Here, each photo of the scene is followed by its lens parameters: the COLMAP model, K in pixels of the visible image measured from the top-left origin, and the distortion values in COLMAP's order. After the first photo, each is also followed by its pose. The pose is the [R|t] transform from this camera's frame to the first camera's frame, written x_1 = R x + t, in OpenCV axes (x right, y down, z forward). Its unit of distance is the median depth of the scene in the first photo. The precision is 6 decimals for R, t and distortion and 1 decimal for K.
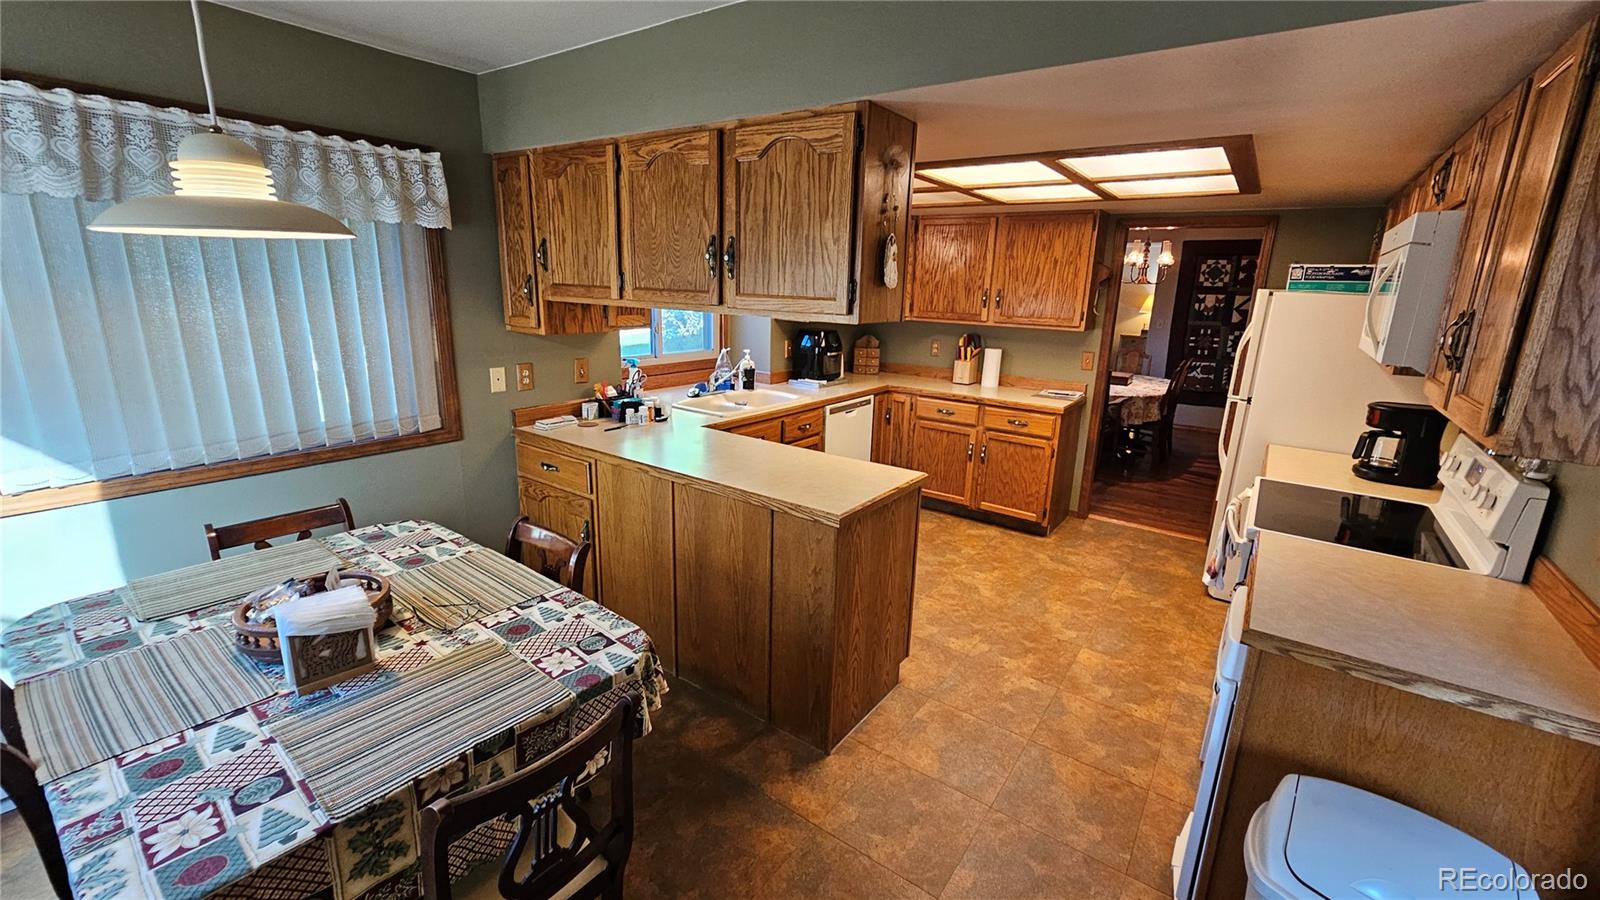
lens RADIAL K [[650.0, 0, 810.7], [0, 650.0, 442.0], [0, 0, 1]] dist [-0.001098, 0.000613]
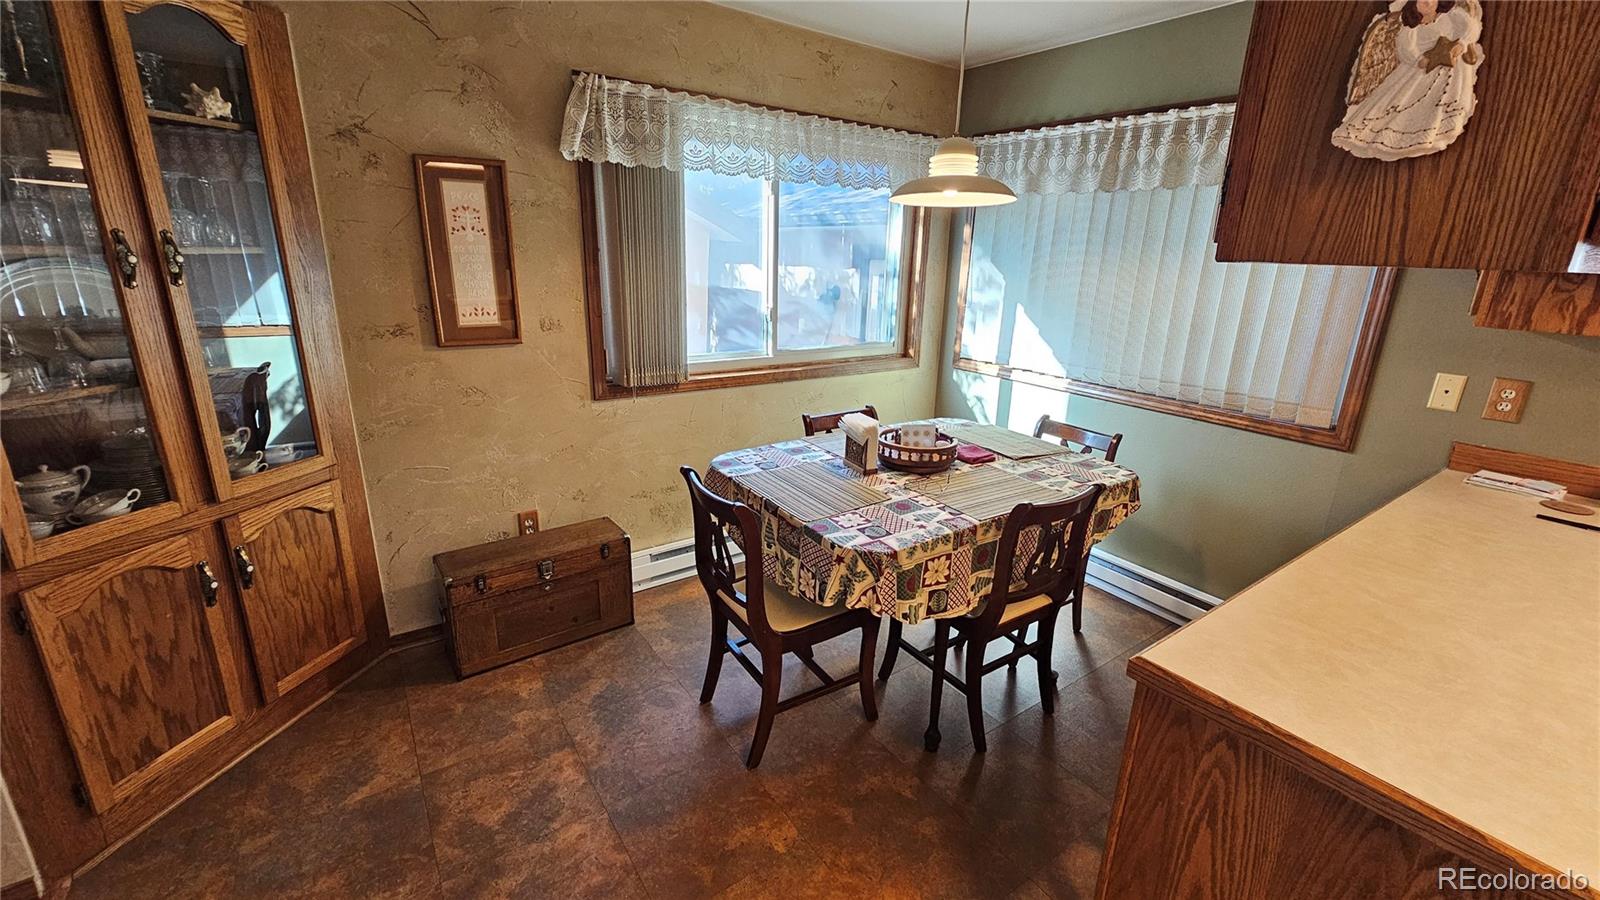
lens RADIAL K [[650.0, 0, 810.7], [0, 650.0, 442.0], [0, 0, 1]] dist [-0.001098, 0.000613]
pose [[-0.326880, 0.223645, -0.918223, 0.265008], [-0.263697, 0.911425, 0.315863, -0.061817], [0.907532, 0.345381, -0.238952, 0.406312]]
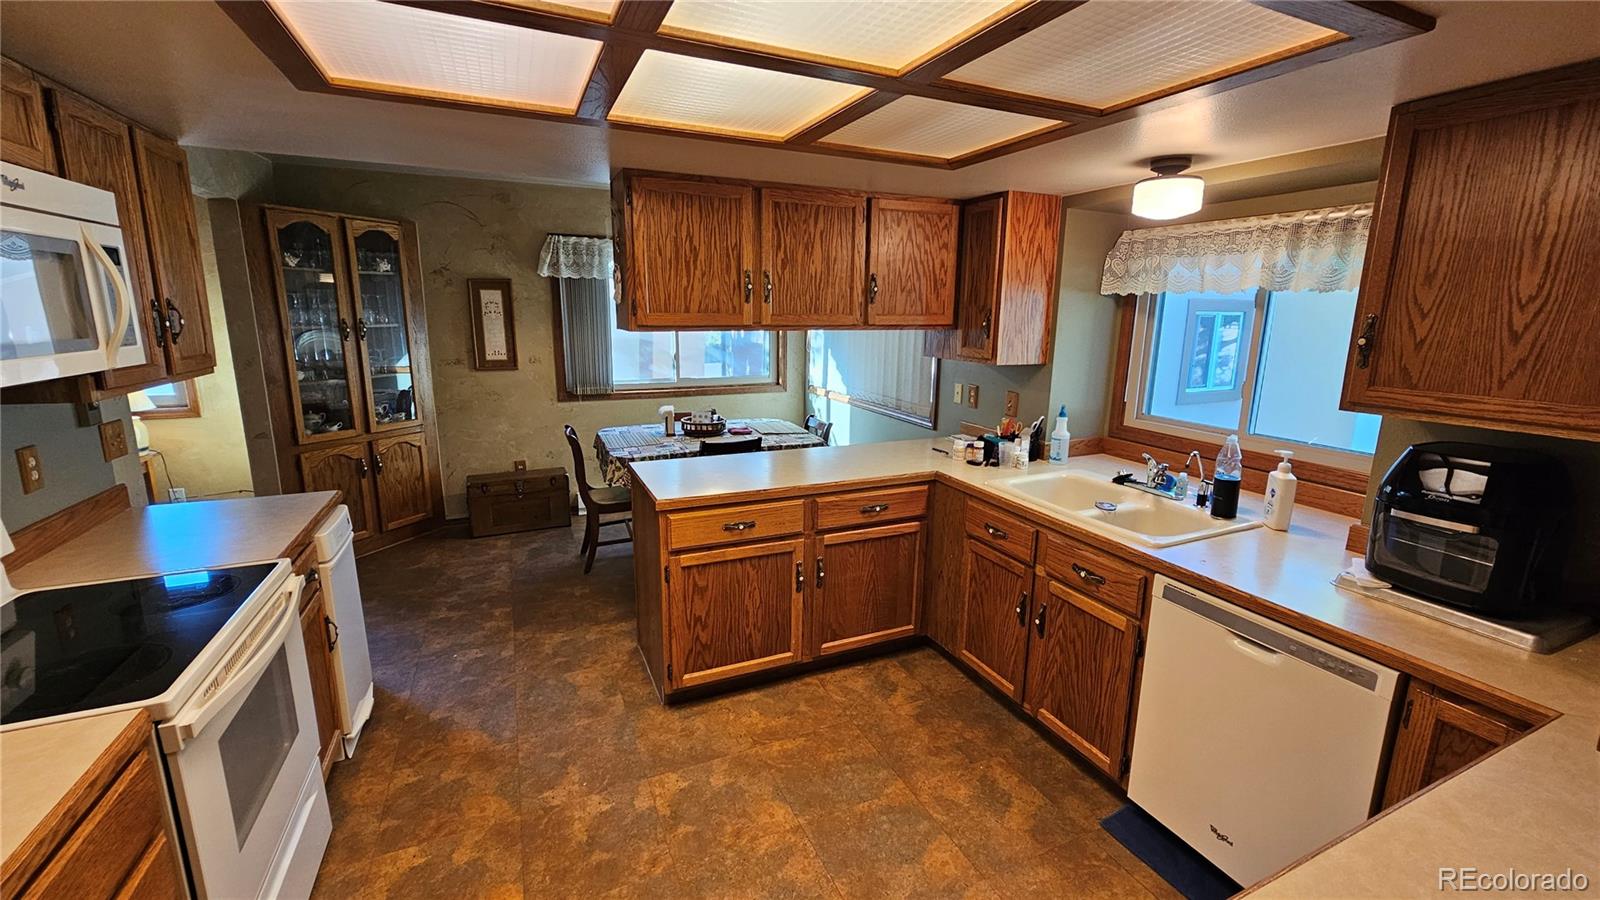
lens RADIAL K [[650.0, 0, 810.7], [0, 650.0, 442.0], [0, 0, 1]] dist [-0.001098, 0.000613]
pose [[-0.497156, 0.138305, -0.856567, 0.518400], [-0.235327, 0.928717, 0.286540, -0.211795], [0.835139, 0.344029, -0.429170, 0.939676]]
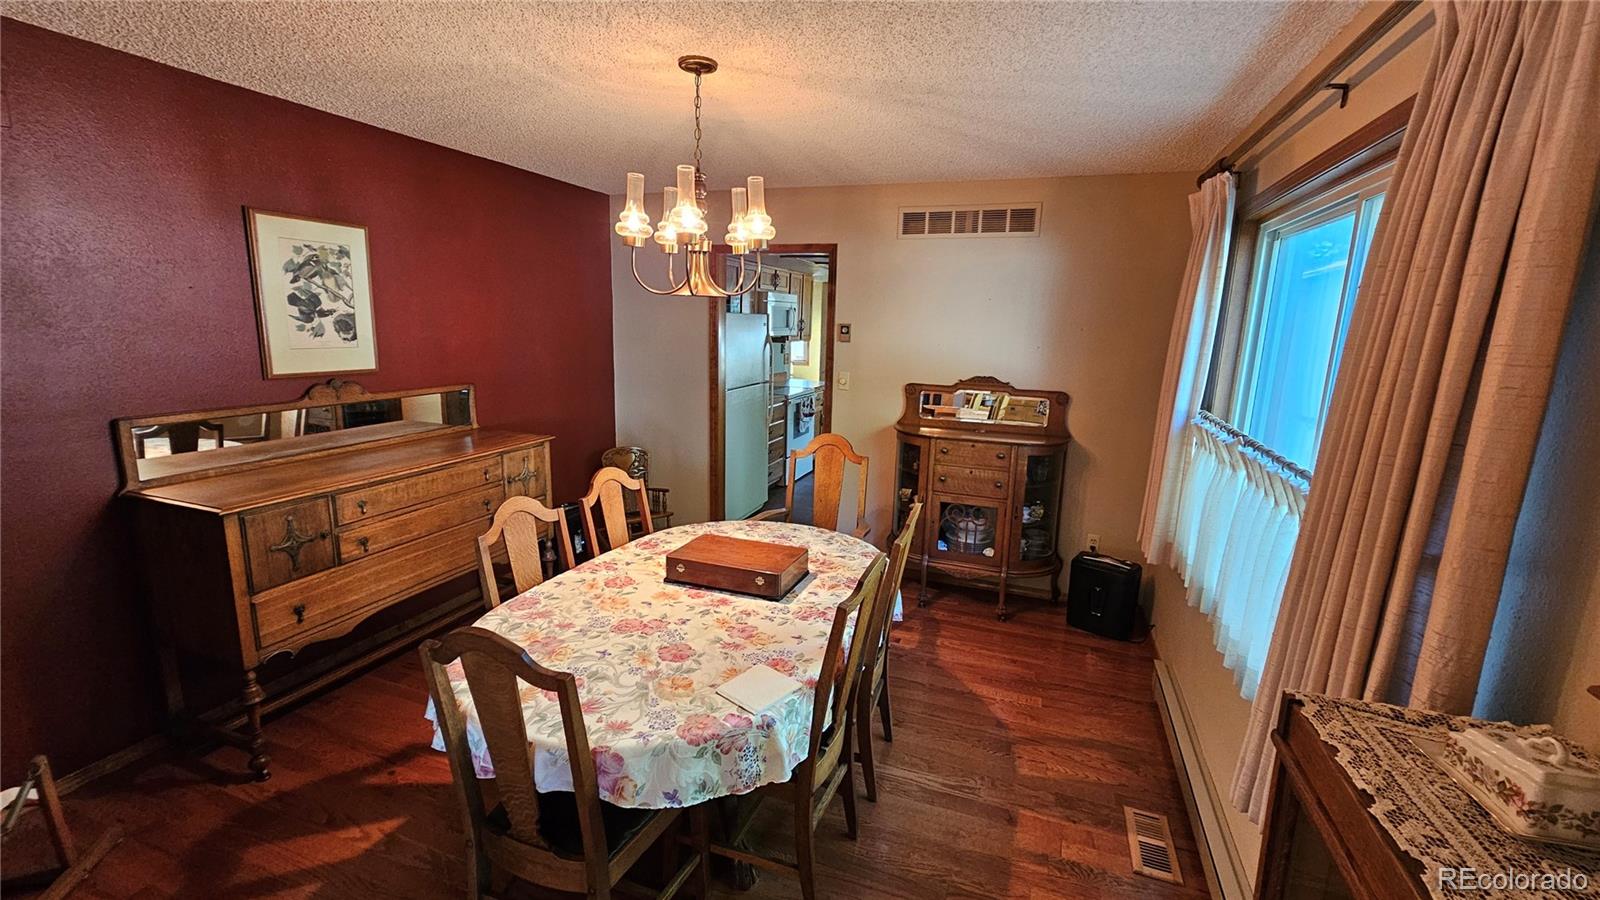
lens RADIAL K [[650.0, 0, 810.7], [0, 650.0, 442.0], [0, 0, 1]] dist [-0.001098, 0.000613]
pose [[-0.960156, -0.008769, -0.279328, 0.787657], [-0.124363, 0.908495, 0.398962, -0.452801], [0.250270, 0.417803, -0.873387, 1.940685]]
